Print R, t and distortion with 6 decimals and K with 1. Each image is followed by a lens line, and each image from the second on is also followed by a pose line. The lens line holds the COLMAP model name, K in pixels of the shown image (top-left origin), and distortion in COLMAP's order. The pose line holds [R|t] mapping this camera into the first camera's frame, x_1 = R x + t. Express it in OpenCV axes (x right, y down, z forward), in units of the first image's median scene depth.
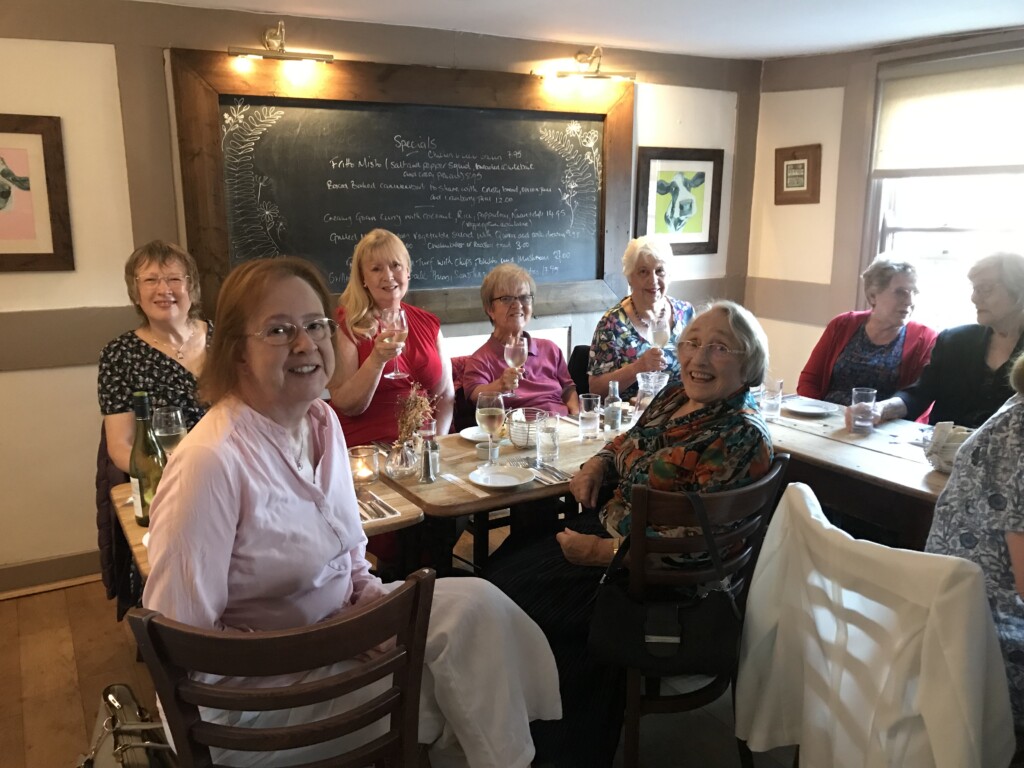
lens RADIAL K [[843.0, 0, 513.0], [0, 843.0, 381.7], [0, 0, 1]] dist [0.002931, -0.006458]
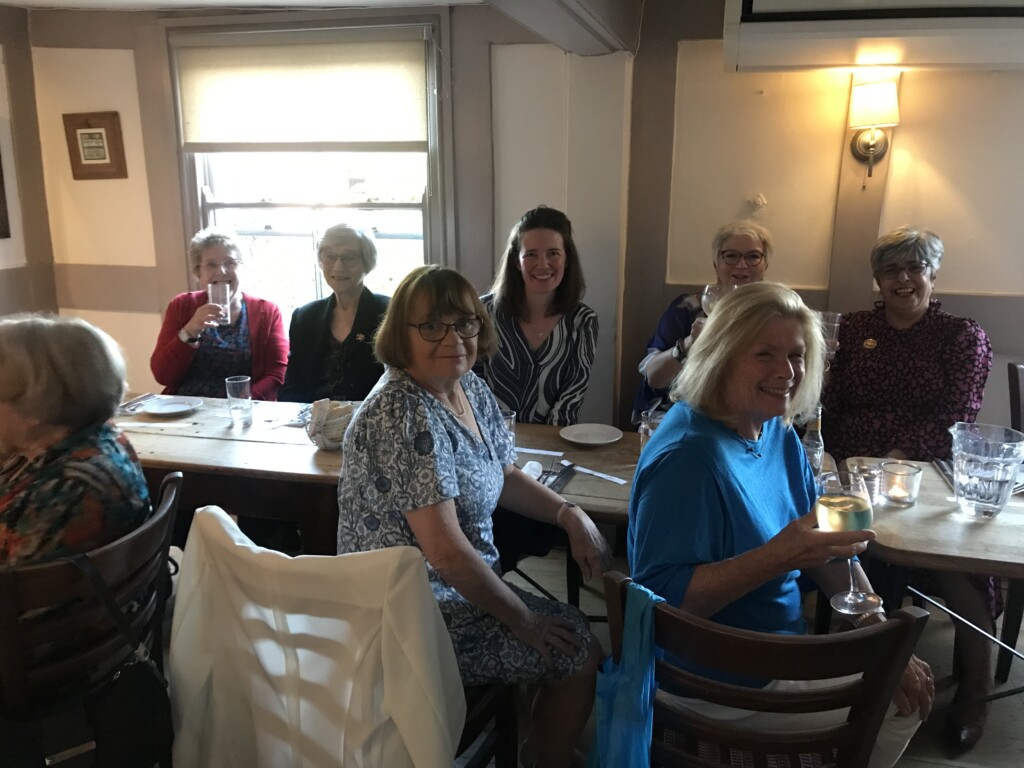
lens RADIAL K [[843.0, 0, 513.0], [0, 843.0, 381.7], [0, 0, 1]] dist [0.002931, -0.006458]
pose [[0.705929, -0.161862, 0.689540, -0.008432], [0.142792, 0.986072, 0.085284, -0.024367], [-0.693740, 0.038256, 0.719209, 0.122216]]
